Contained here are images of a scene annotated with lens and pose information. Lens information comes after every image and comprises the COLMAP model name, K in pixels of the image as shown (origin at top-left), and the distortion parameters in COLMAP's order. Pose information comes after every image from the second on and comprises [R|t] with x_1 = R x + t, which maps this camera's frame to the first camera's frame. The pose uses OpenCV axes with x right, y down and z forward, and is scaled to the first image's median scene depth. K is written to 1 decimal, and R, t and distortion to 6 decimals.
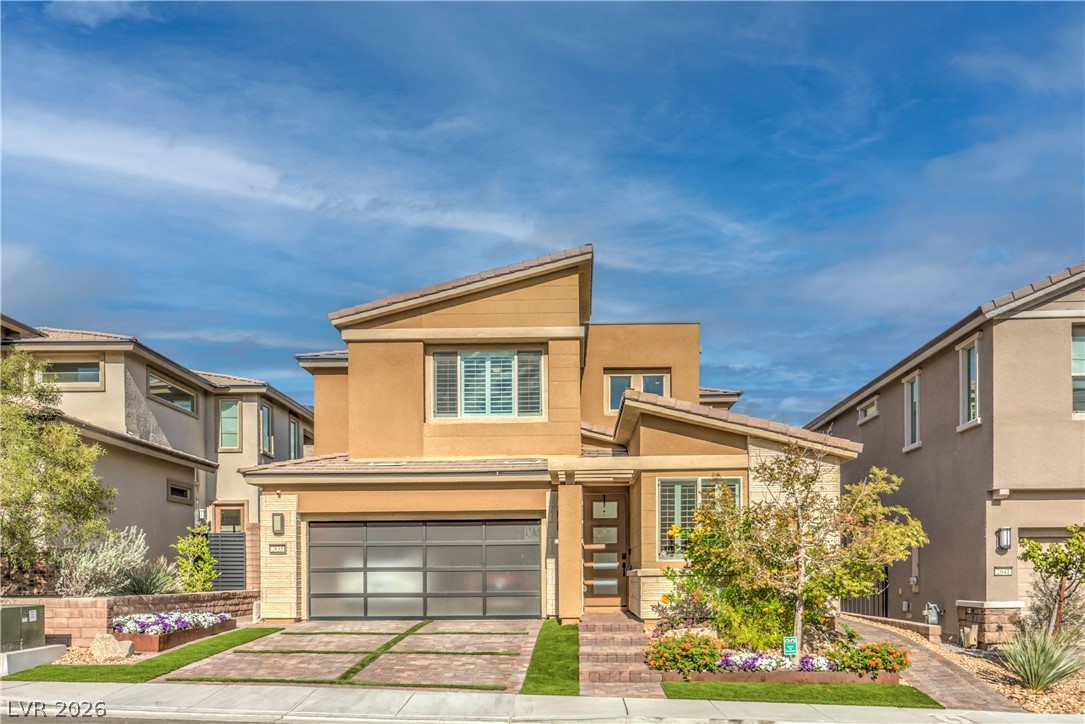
lens RADIAL K [[851.0, 0, 509.0], [0, 851.0, 577.0], [0, 0, 1]] dist [-0.001387, -0.001720]
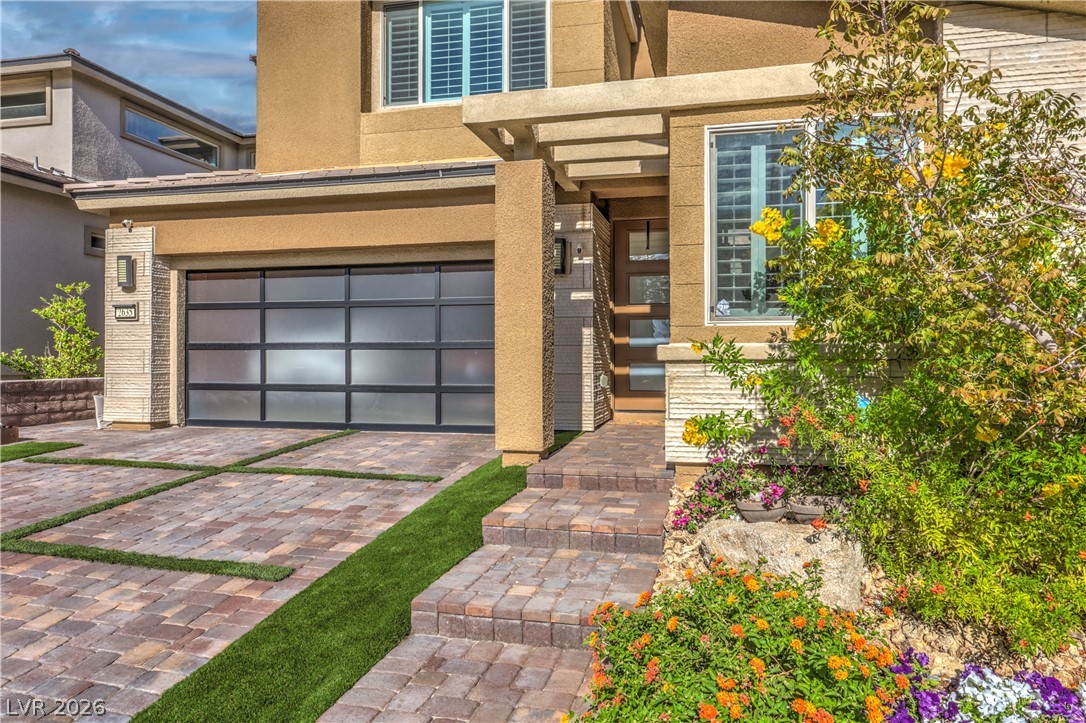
lens RADIAL K [[675.9, 0, 568.1], [0, 675.9, 347.6], [0, 0, 1]] dist [0.000140, 0.000966]
pose [[0.988497, 0.005155, -0.151153, 0.129061], [-0.007362, 0.999874, -0.014046, -0.002075], [0.151061, 0.014997, 0.988411, 0.545606]]
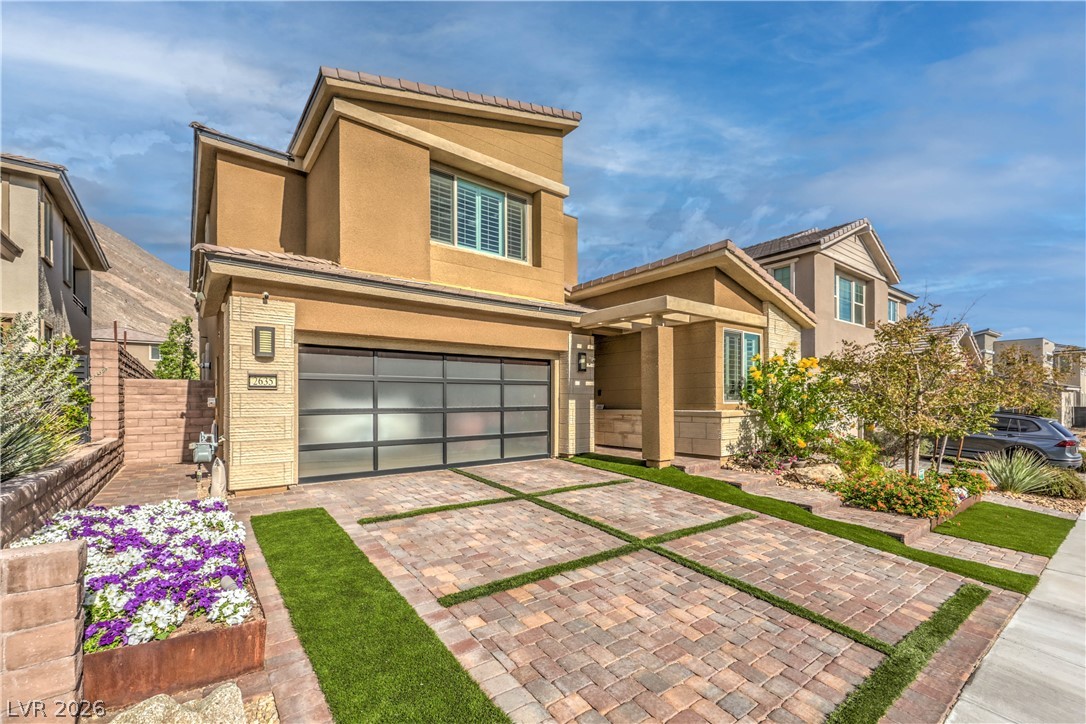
lens RADIAL K [[454.9, 0, 506.5], [0, 454.9, 401.3], [0, 0, 1]] dist [0.002322, 0.000312]
pose [[0.764762, 0.002718, 0.644308, -0.349929], [0.000852, 0.999986, -0.005230, -0.015487], [-0.644313, 0.004549, 0.764749, 0.603486]]
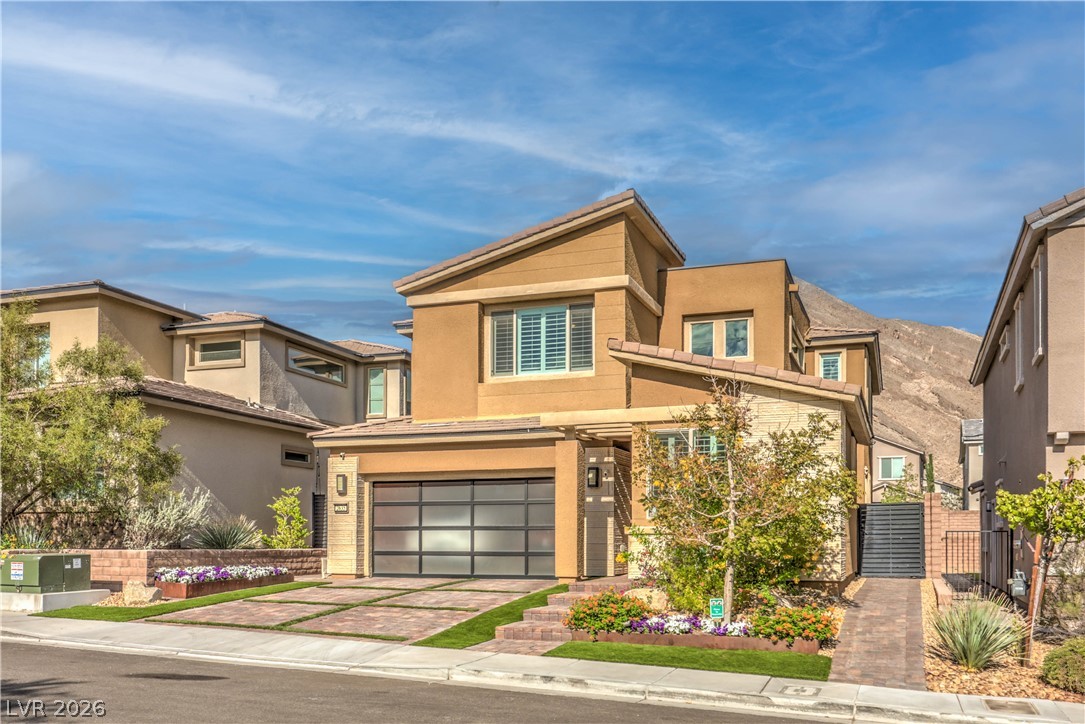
lens RADIAL K [[904.8, 0, 540.1], [0, 904.8, 534.1], [0, 0, 1]] dist [-0.002828, -0.002645]
pose [[0.952437, 0.005963, -0.304678, 0.302886], [-0.009483, 0.999904, -0.010076, 0.008253], [0.304589, 0.012486, 0.952402, 0.005026]]
